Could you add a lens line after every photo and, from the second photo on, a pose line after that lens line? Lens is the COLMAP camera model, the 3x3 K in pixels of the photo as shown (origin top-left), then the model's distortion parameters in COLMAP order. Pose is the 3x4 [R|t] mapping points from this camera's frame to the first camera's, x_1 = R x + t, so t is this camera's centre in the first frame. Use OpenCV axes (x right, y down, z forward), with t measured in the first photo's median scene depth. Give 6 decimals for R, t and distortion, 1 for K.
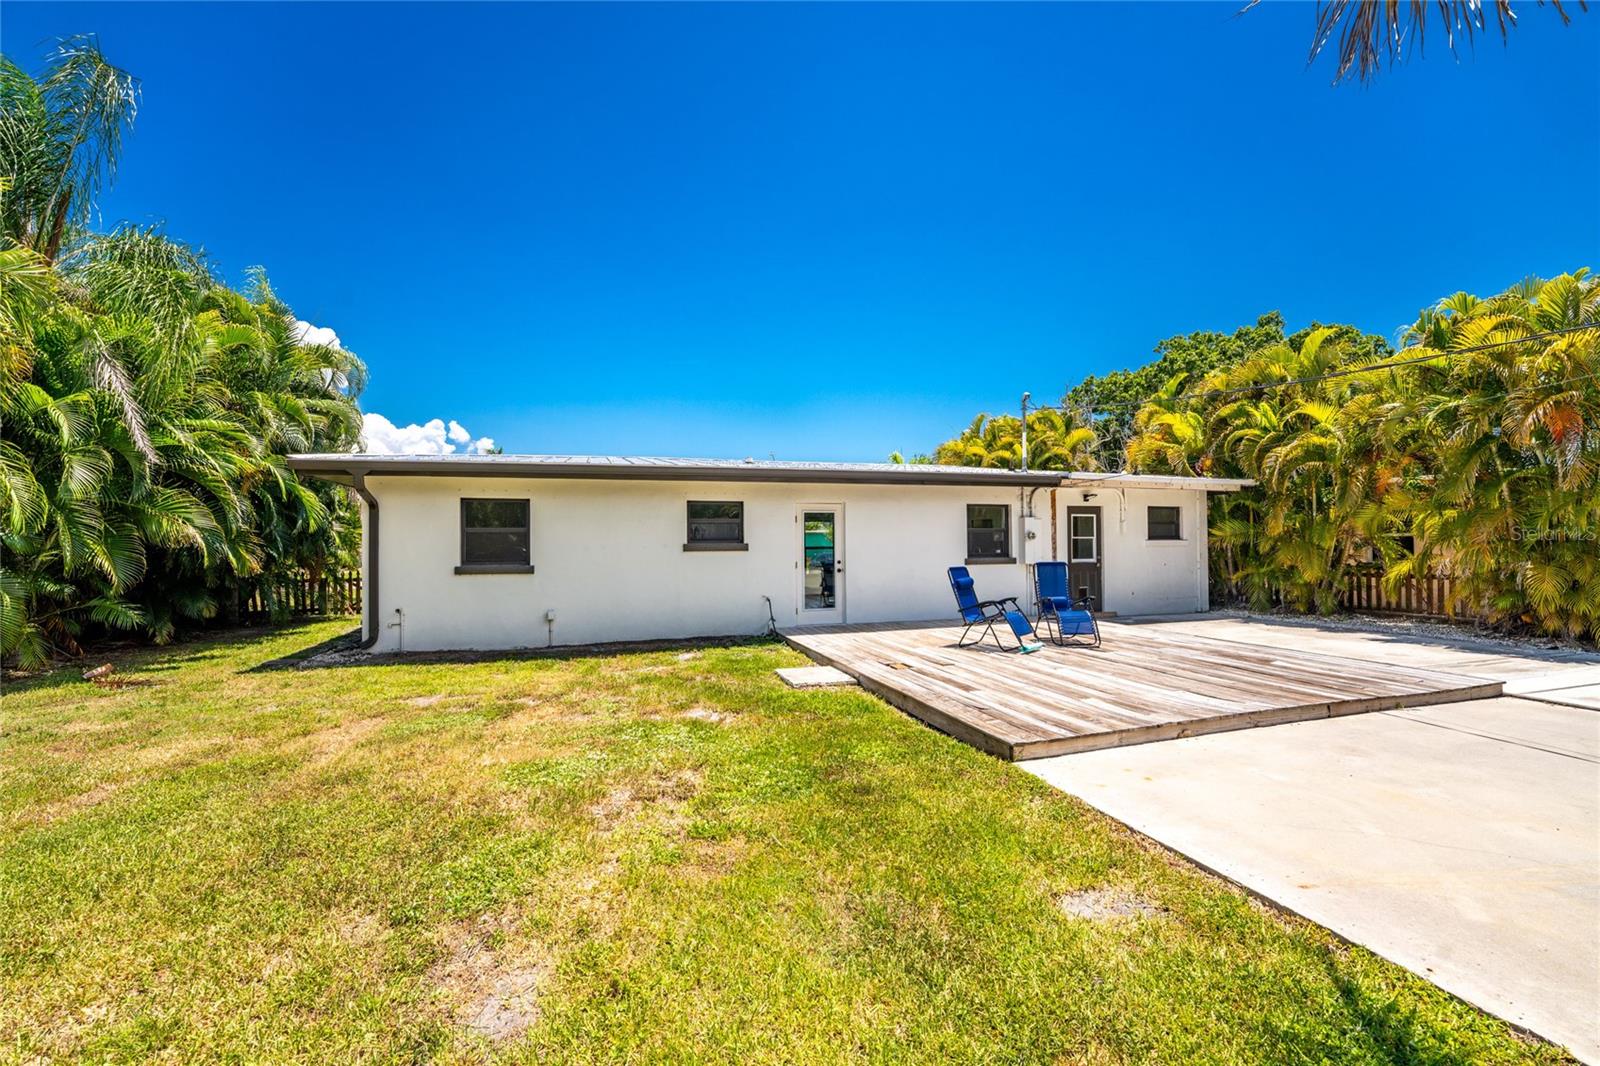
lens RADIAL K [[651.2, 0, 789.9], [0, 651.2, 538.6], [0, 0, 1]] dist [-0.030031, 0.003507]
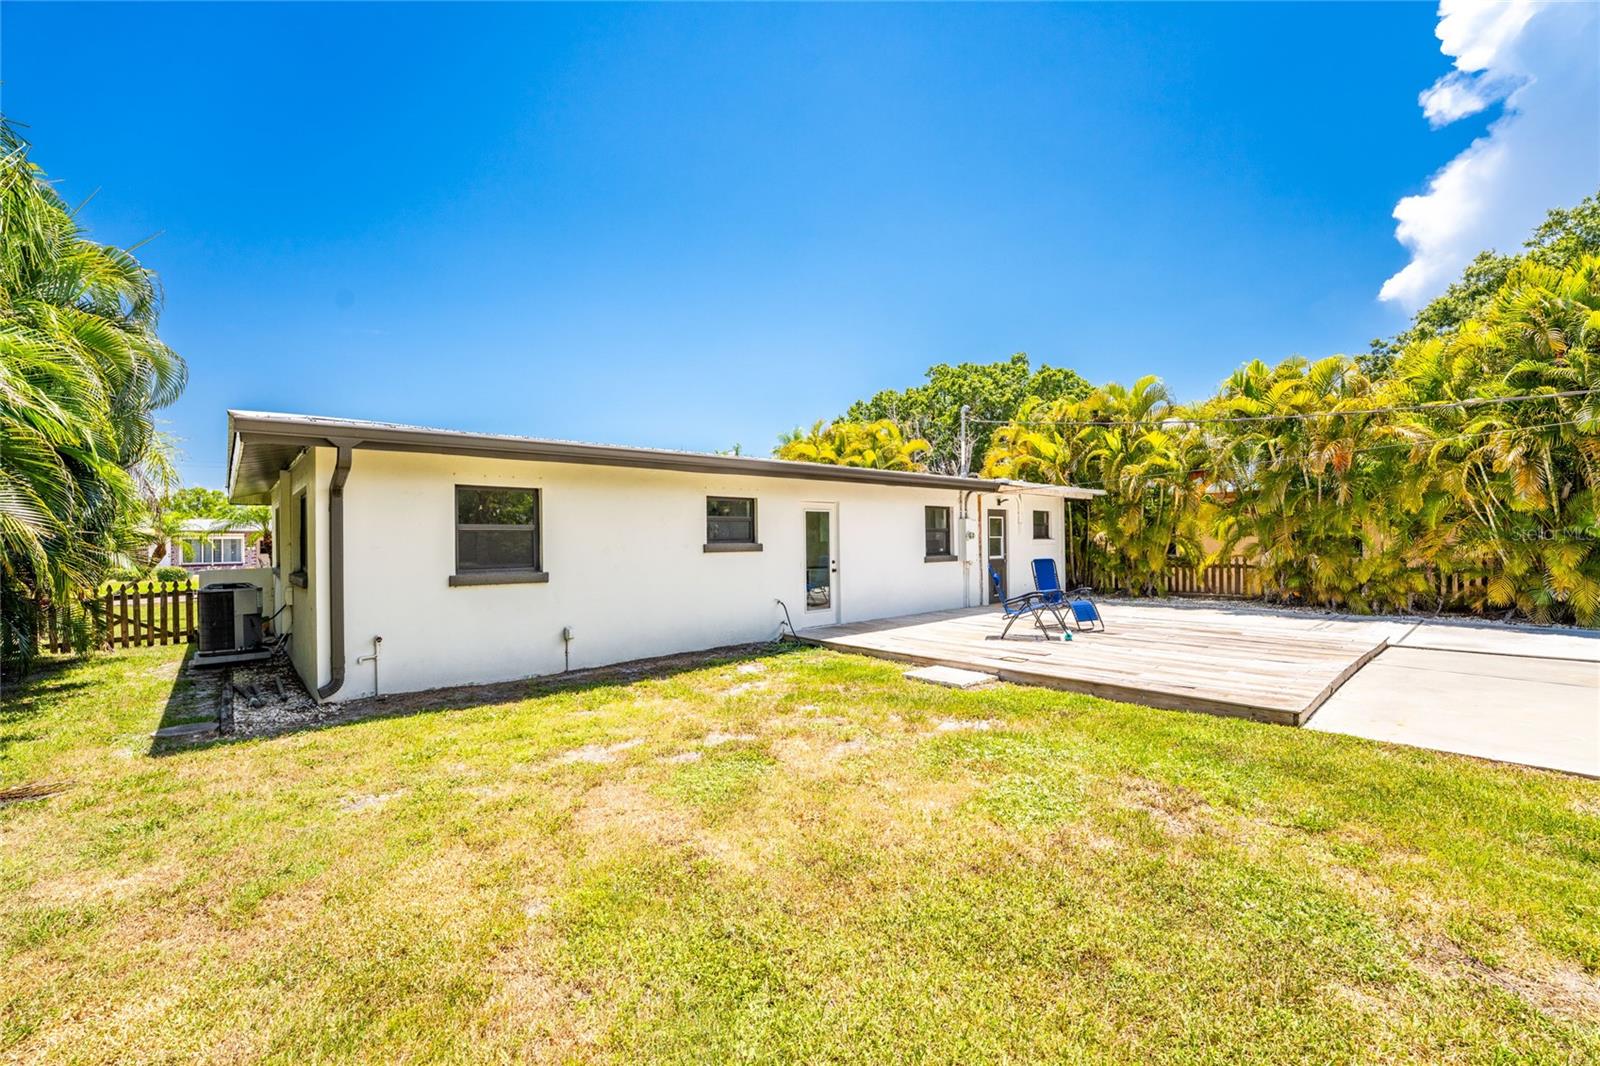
lens RADIAL K [[651.2, 0, 789.3], [0, 651.2, 538.1], [0, 0, 1]] dist [-0.030031, 0.003507]
pose [[0.909824, -0.000457, 0.414995, -0.457094], [0.000155, 1.000000, 0.000763, -0.000955], [-0.414995, -0.000630, 0.909823, 0.148970]]
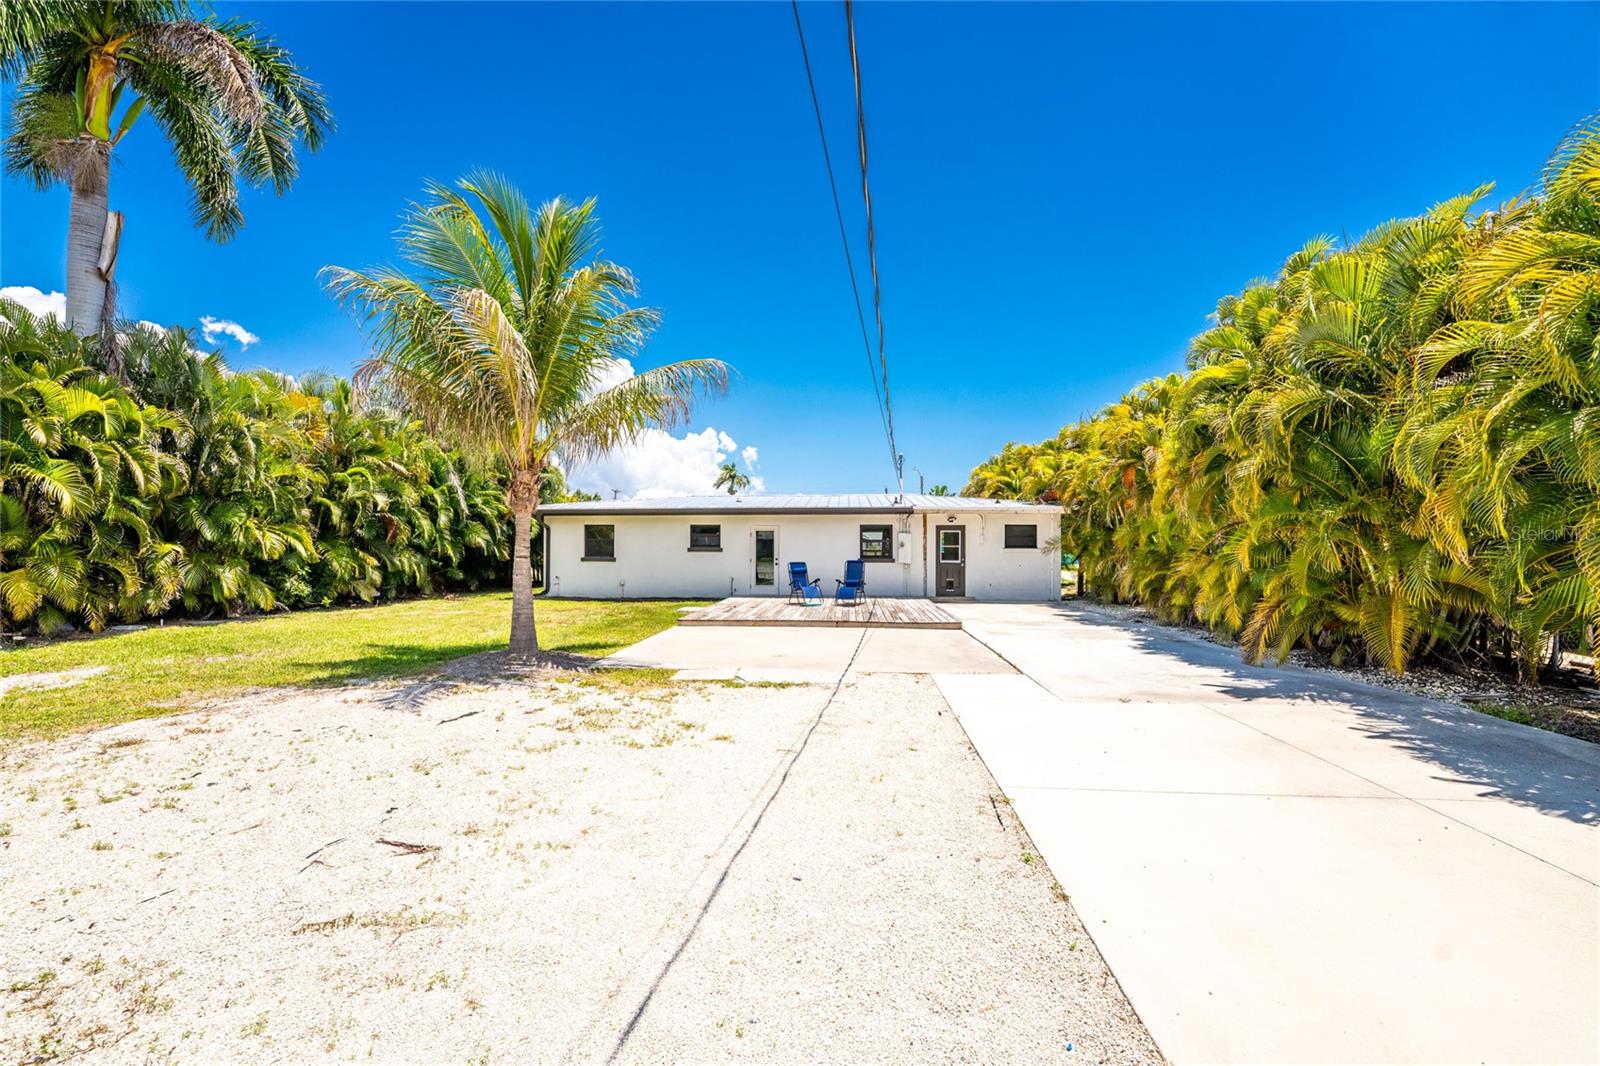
lens RADIAL K [[651.2, 0, 790.9], [0, 651.2, 535.9], [0, 0, 1]] dist [-0.030031, 0.003507]
pose [[0.930224, 0.004514, -0.366965, 0.865116], [-0.006828, 0.999964, -0.005008, -0.019769], [0.366930, 0.007164, 0.930221, -0.694576]]
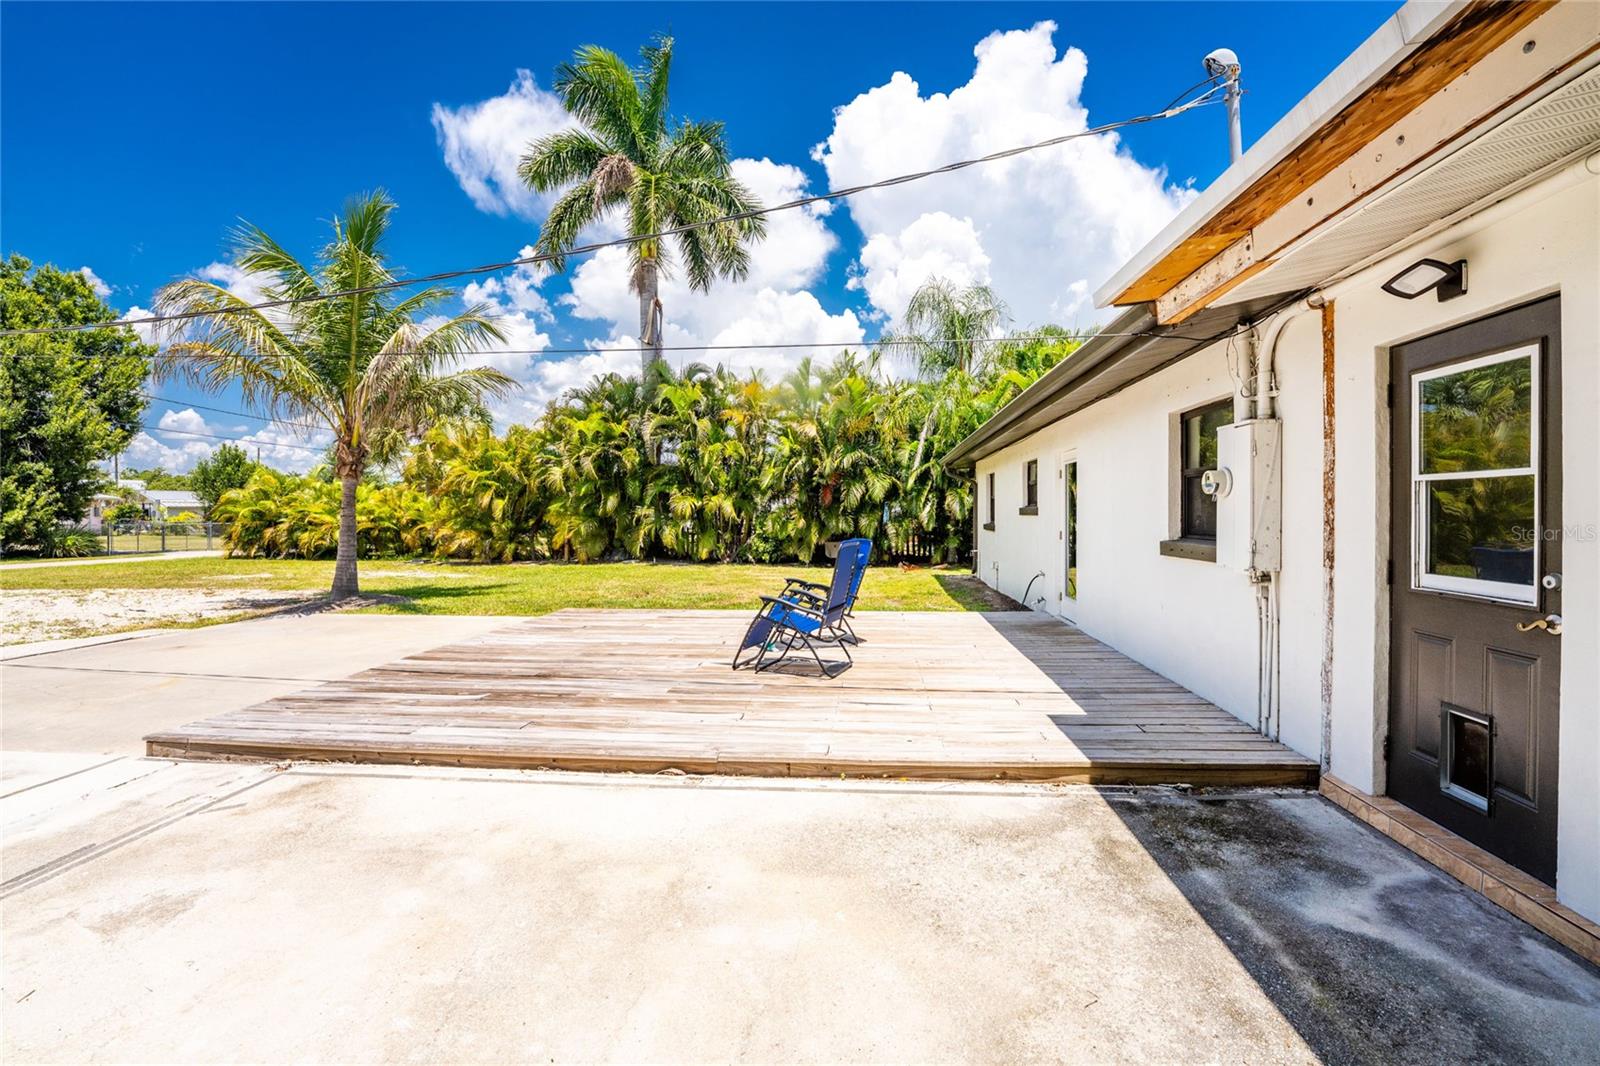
lens RADIAL K [[686.0, 0, 826.8], [0, 686.0, 513.1], [0, 0, 1]] dist [-0.020750, 0.000025]
pose [[-0.346727, 0.009561, -0.937917, 0.944415], [0.012601, 0.999905, 0.005534, 0.008811], [0.937881, -0.009900, -0.346815, 1.155893]]
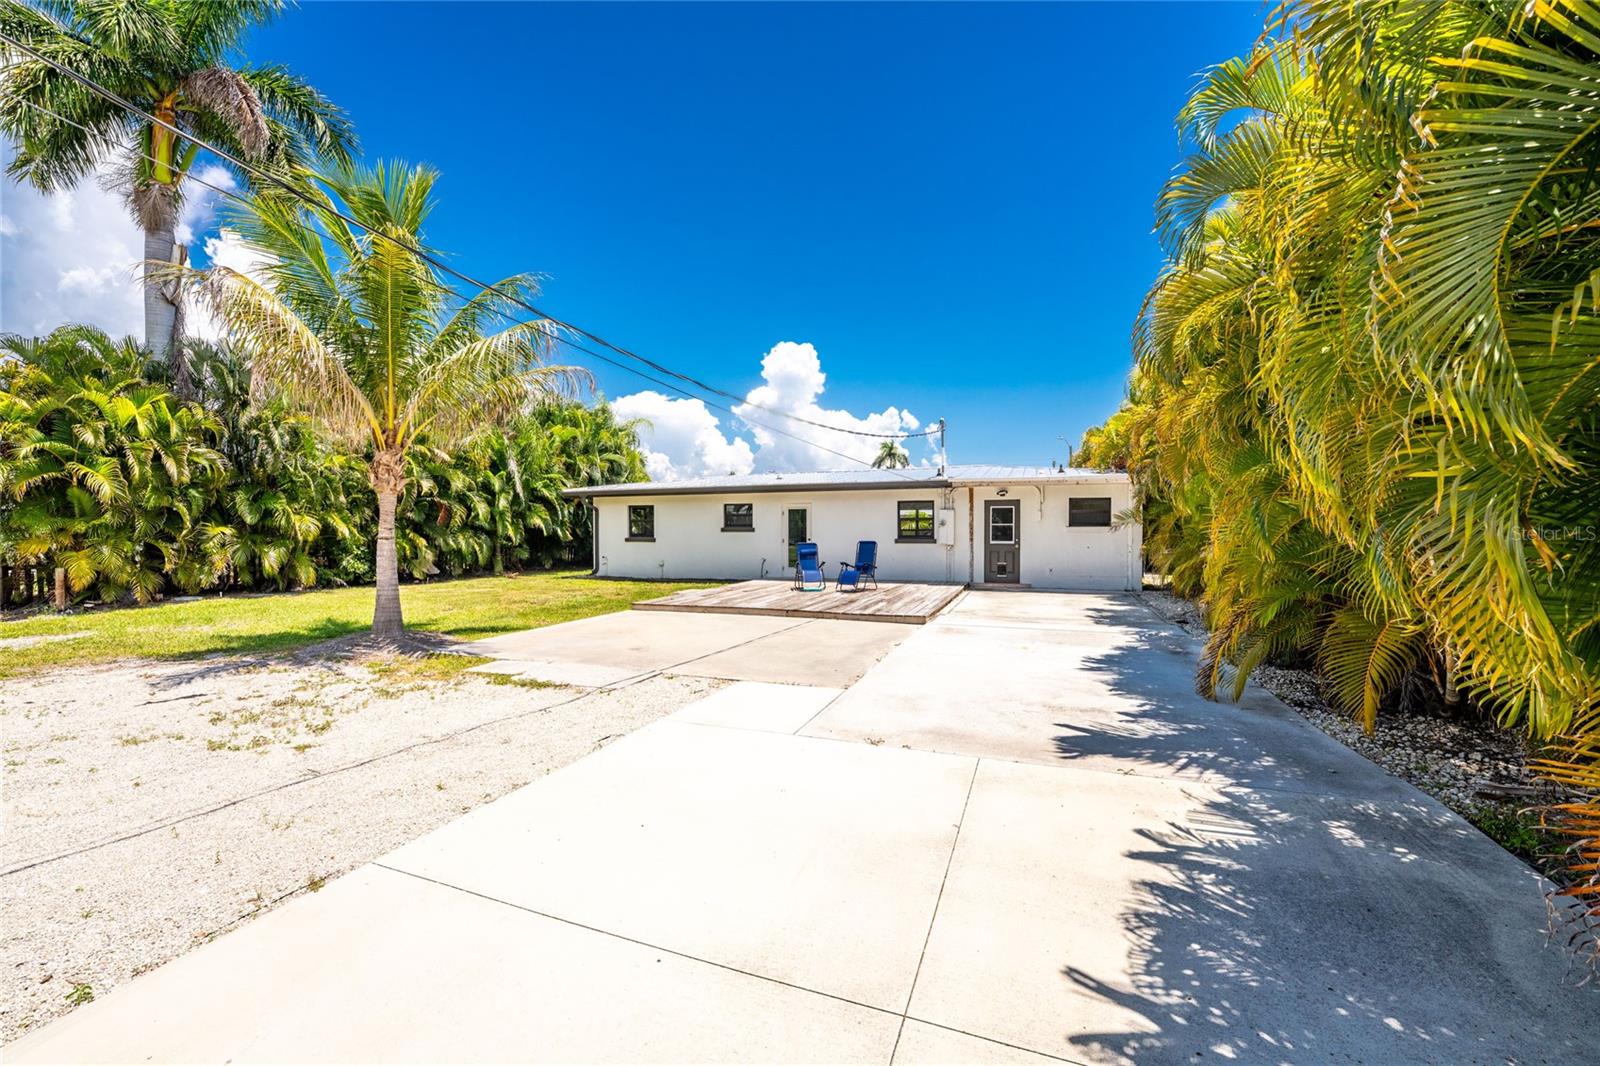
lens RADIAL K [[651.2, 0, 792.6], [0, 651.2, 534.3], [0, 0, 1]] dist [-0.030031, 0.003507]
pose [[0.794926, 0.013480, -0.606556, 1.181622], [0.001982, 0.999690, 0.024814, -0.019393], [0.606703, -0.020928, 0.794653, -0.356854]]
